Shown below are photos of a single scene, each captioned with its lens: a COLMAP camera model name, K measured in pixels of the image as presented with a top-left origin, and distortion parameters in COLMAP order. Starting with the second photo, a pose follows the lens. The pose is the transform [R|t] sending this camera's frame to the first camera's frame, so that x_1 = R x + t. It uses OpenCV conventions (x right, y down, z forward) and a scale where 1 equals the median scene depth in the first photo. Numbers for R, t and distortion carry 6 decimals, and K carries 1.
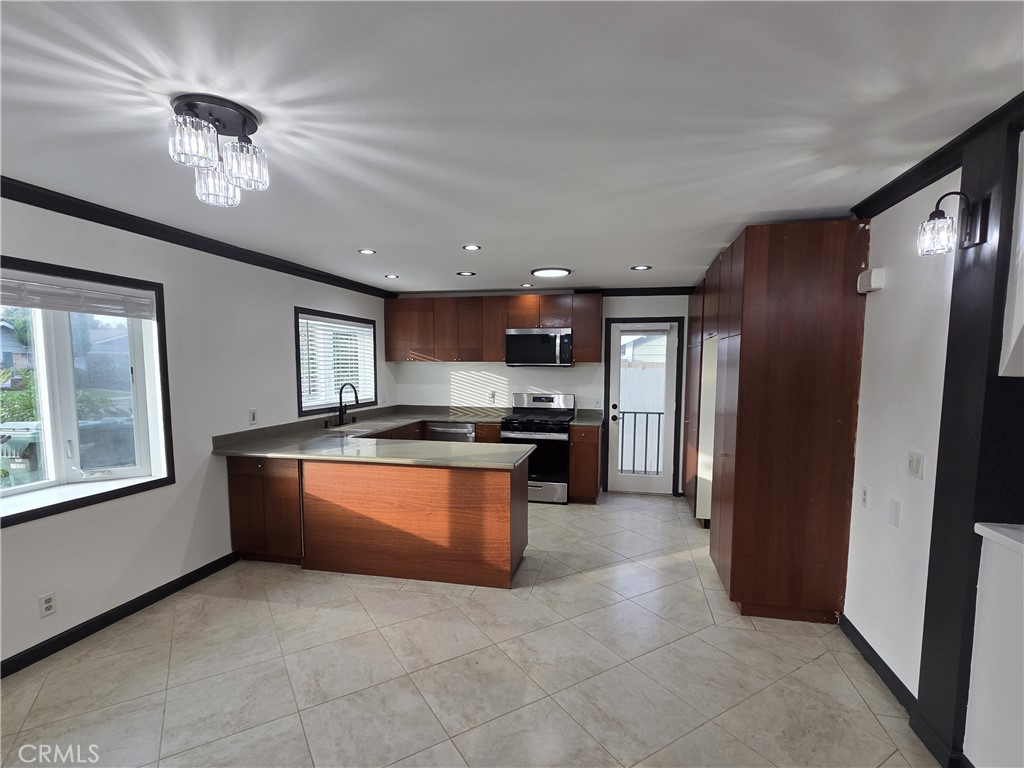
lens RADIAL K [[501.7, 0, 515.0], [0, 501.7, 413.6], [0, 0, 1]] dist [-0.000051, -0.000163]
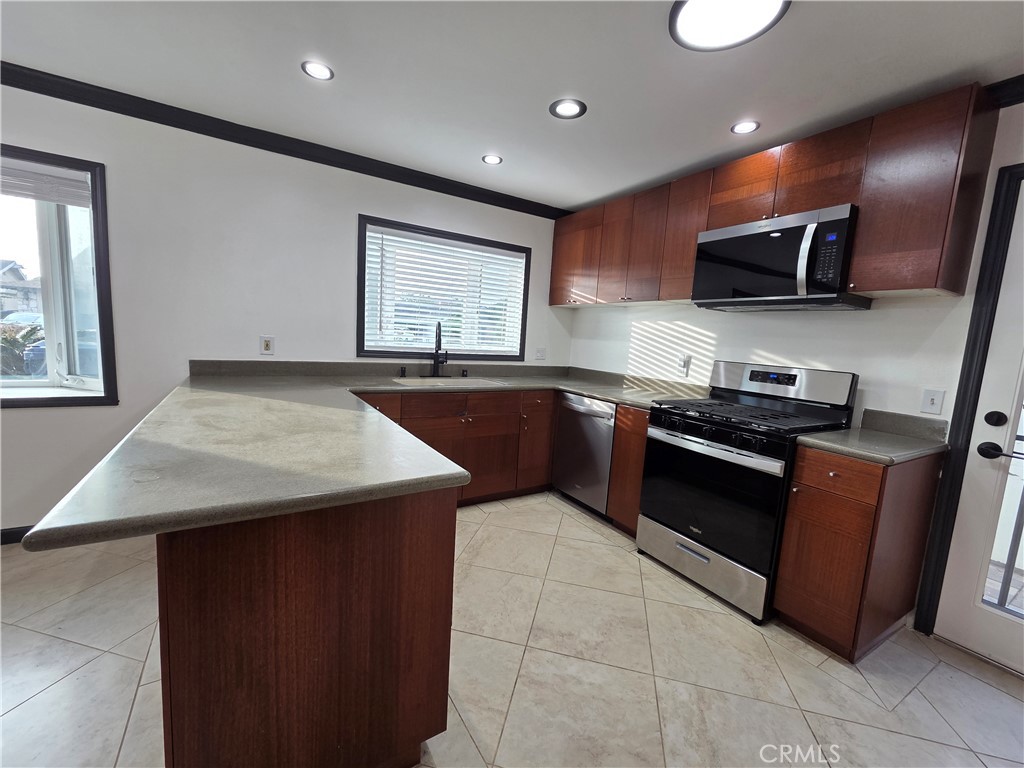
lens RADIAL K [[417.6, 0, 511.4], [0, 417.6, 388.2], [0, 0, 1]] dist [0.002631, 0.000048]
pose [[0.699923, 0.125898, -0.703035, 0.171344], [-0.126686, 0.990617, 0.051272, -0.007367], [0.702893, 0.053179, 0.709305, 0.570707]]
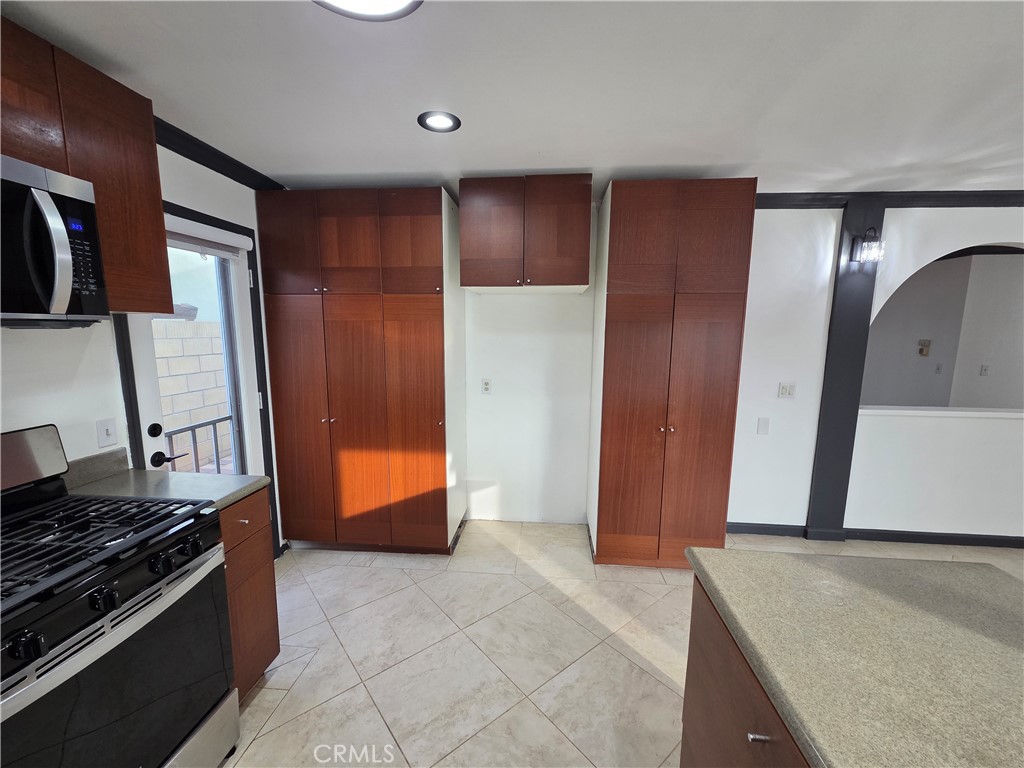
lens RADIAL K [[417.6, 0, 511.4], [0, 417.6, 388.2], [0, 0, 1]] dist [0.002631, 0.000048]
pose [[-0.132712, -0.147391, 0.980134, -0.151749], [0.087421, 0.983287, 0.159702, -0.075650], [-0.987292, 0.106879, -0.117609, 0.796829]]
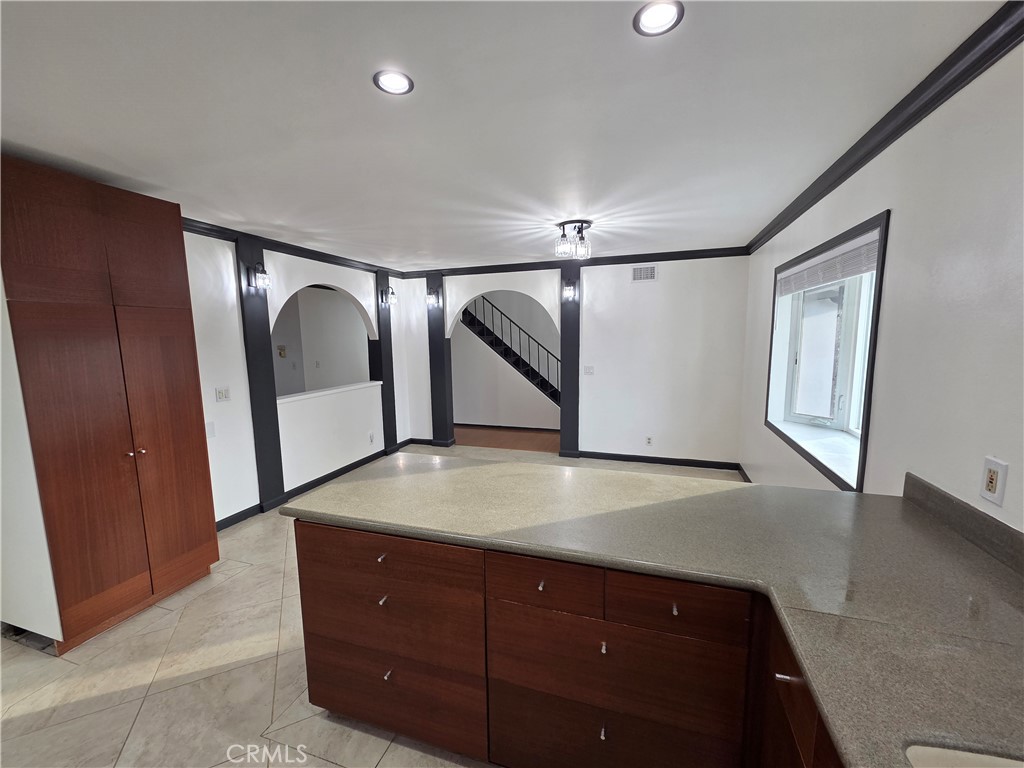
lens RADIAL K [[417.6, 0, 511.4], [0, 417.6, 388.2], [0, 0, 1]] dist [0.002631, 0.000048]
pose [[-0.995205, -0.001981, 0.097794, -0.150357], [0.020118, 0.974272, 0.224474, -0.092946], [-0.095722, 0.225365, -0.969561, 0.929771]]
